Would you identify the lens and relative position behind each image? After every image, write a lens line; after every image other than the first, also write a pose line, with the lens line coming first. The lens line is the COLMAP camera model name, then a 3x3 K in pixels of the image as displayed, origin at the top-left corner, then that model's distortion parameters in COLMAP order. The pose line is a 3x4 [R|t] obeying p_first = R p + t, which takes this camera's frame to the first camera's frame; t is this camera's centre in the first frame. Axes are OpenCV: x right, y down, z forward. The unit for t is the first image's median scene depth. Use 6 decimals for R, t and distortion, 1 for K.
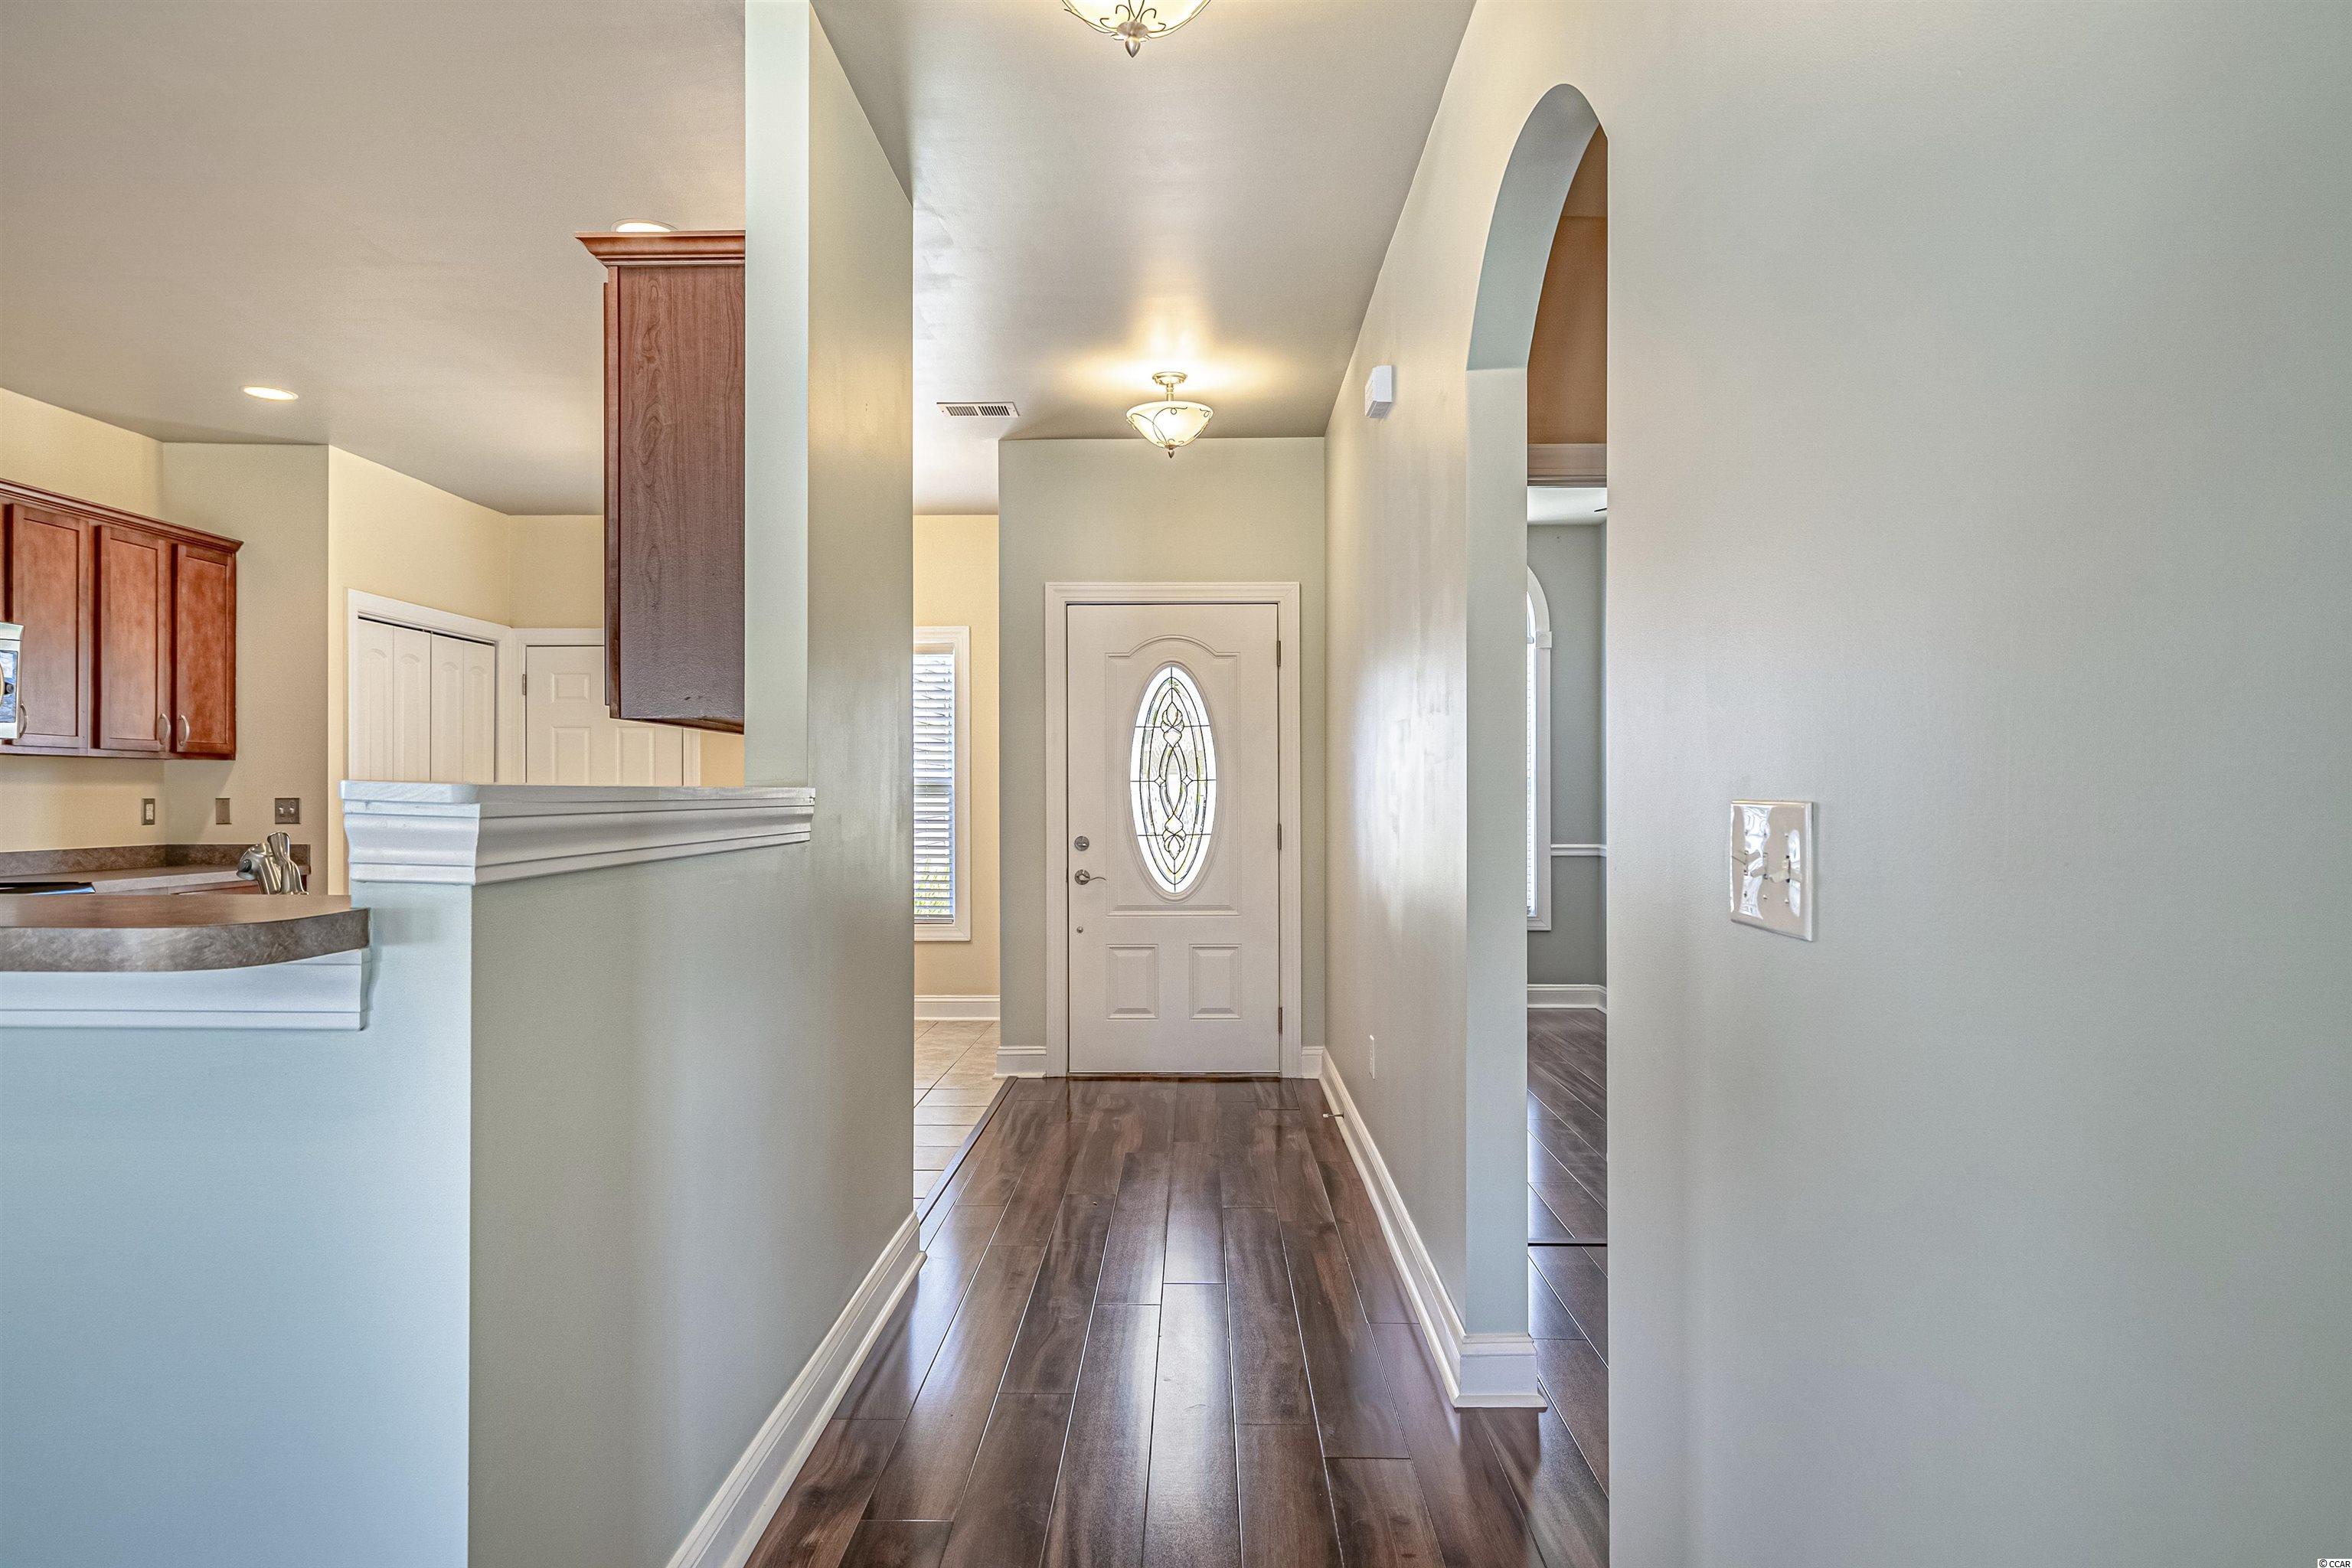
lens RADIAL K [[1361.8, 0, 1172.5], [0, 1361.8, 790.5], [0, 0, 1]] dist [0.005082, 0.000608]
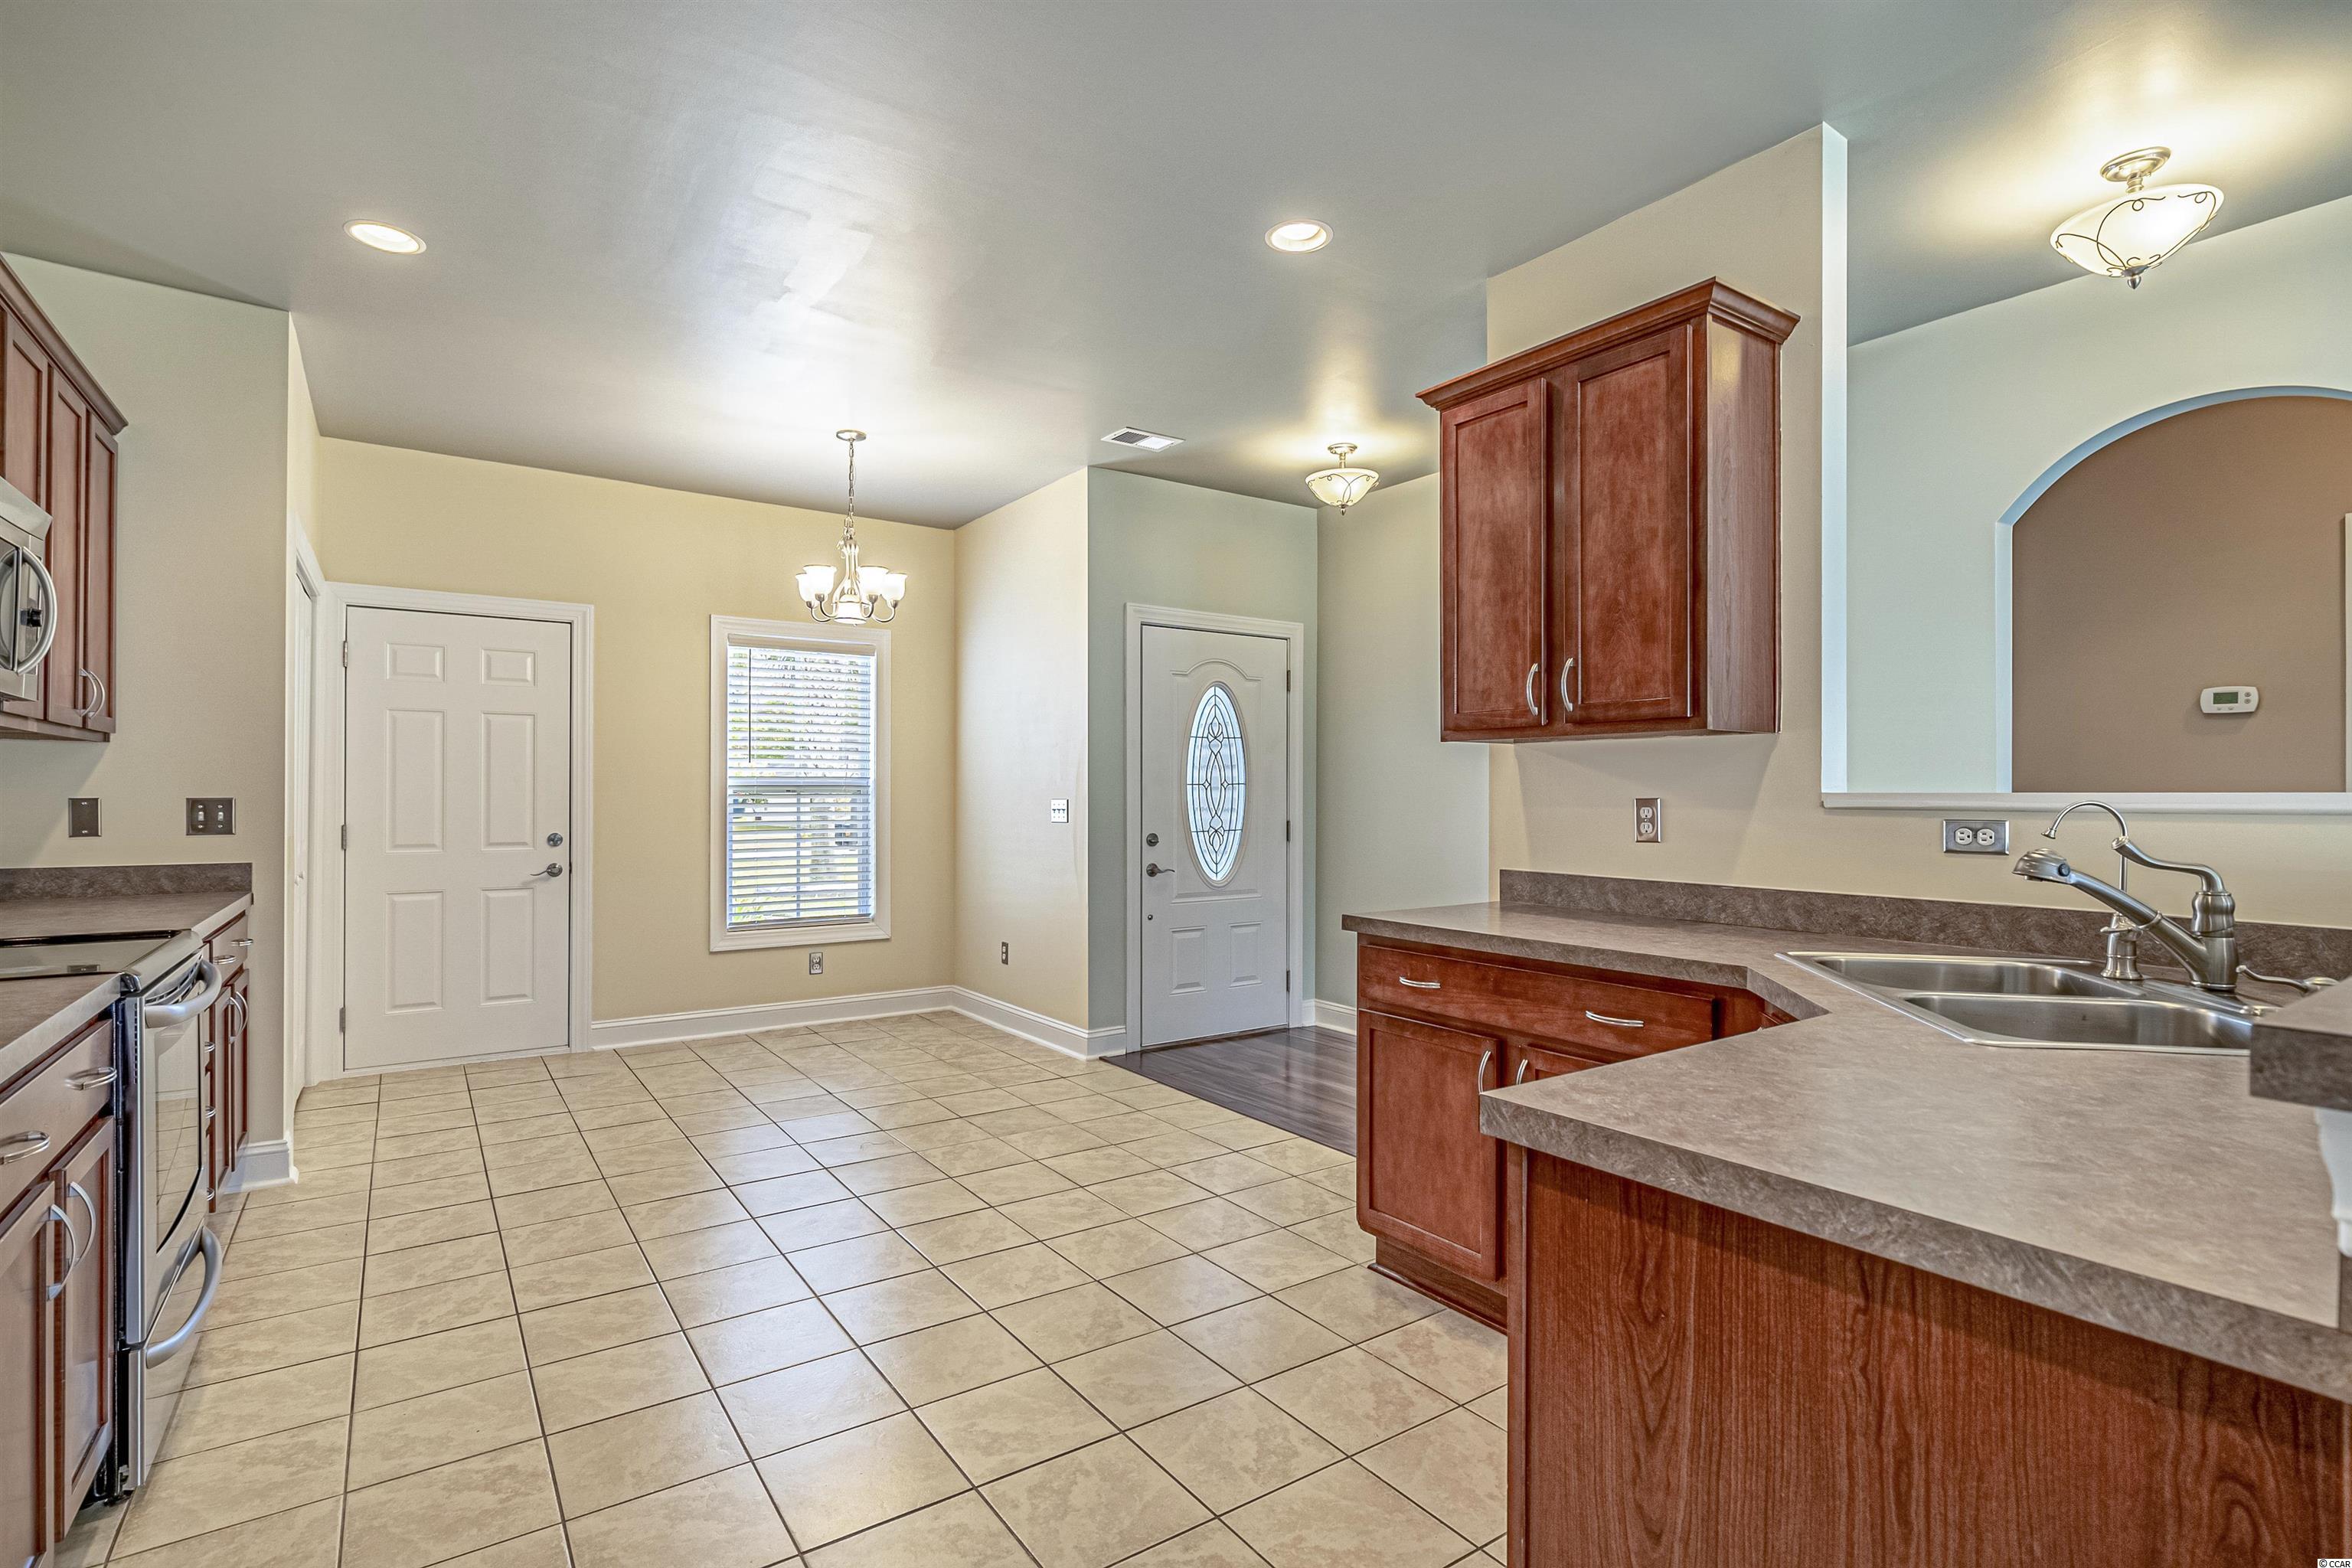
lens RADIAL K [[1126.0, 0, 1182.9], [0, 1126.0, 787.9], [0, 0, 1]] dist [0.000084, 0.000441]
pose [[0.808666, 0.006690, 0.588230, -0.590022], [-0.004812, 0.999977, -0.004758, 0.000670], [-0.588248, 0.001017, 0.808680, 0.239396]]
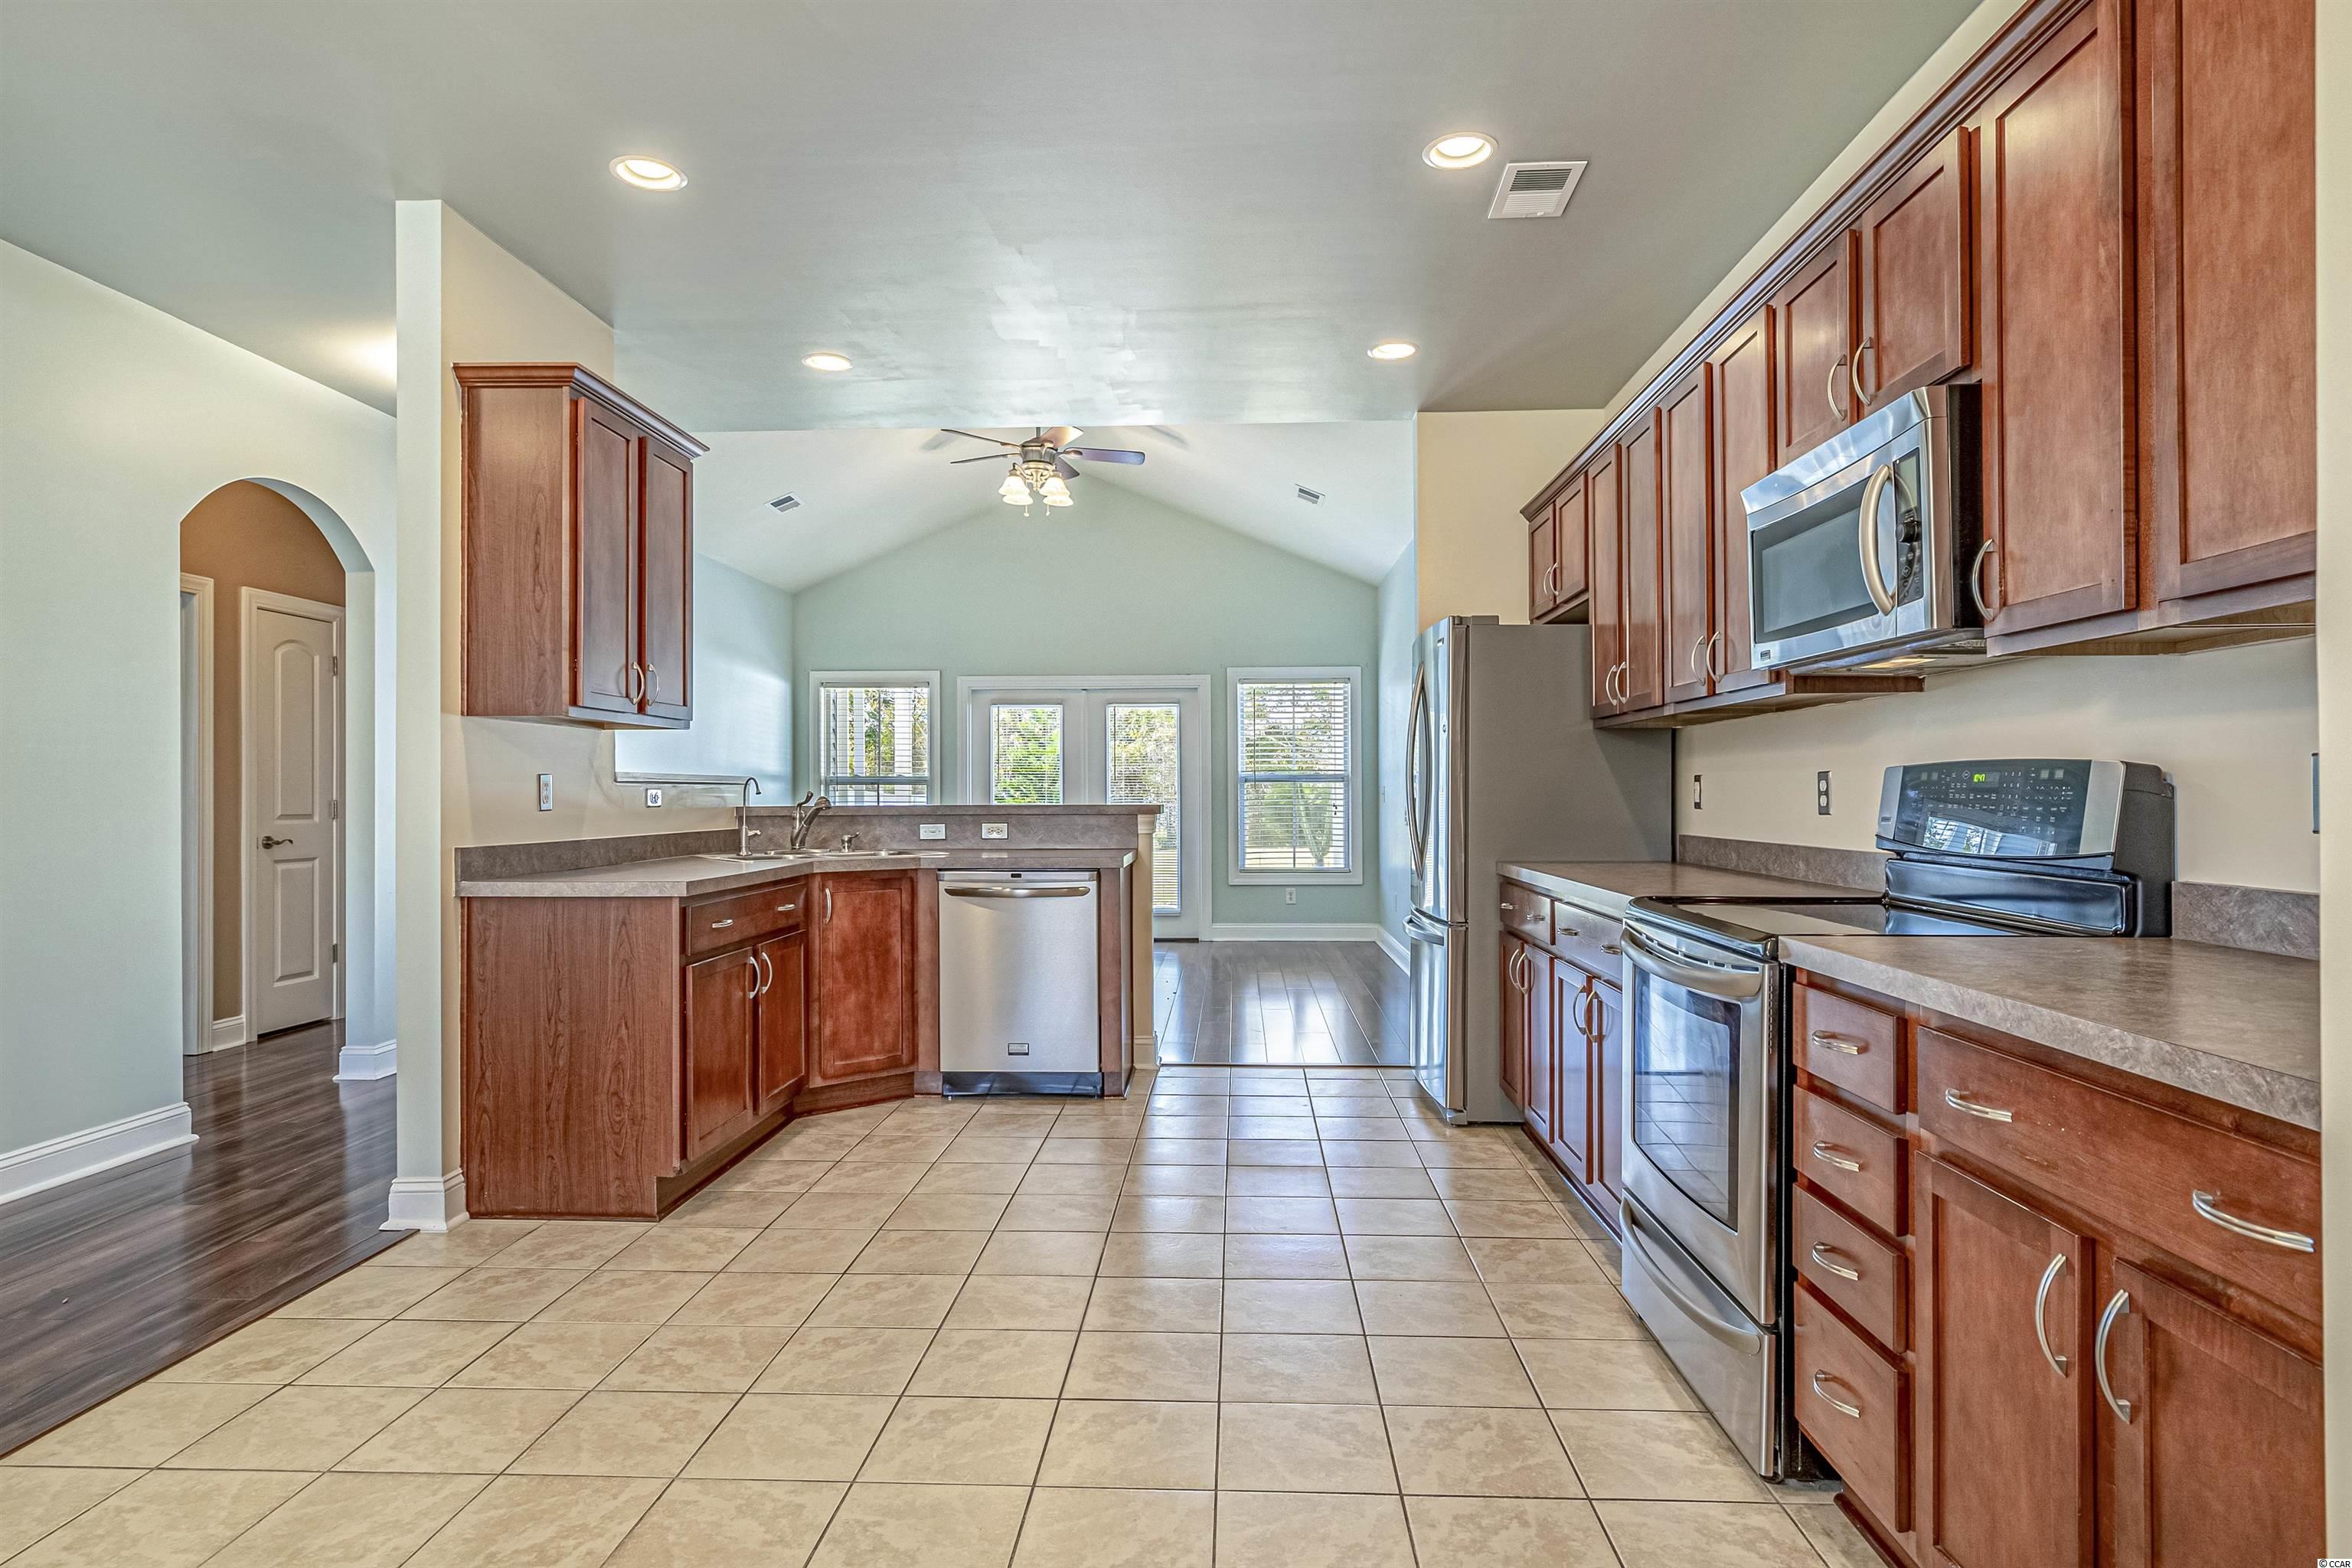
lens RADIAL K [[1265.4, 0, 1174.9], [0, 1265.4, 789.6], [0, 0, 1]] dist [0.001560, 0.001819]
pose [[-0.999502, 0.005394, 0.031086, -0.486465], [0.005272, 0.999978, -0.004020, 0.014530], [-0.031107, -0.003854, -0.999509, 1.174400]]
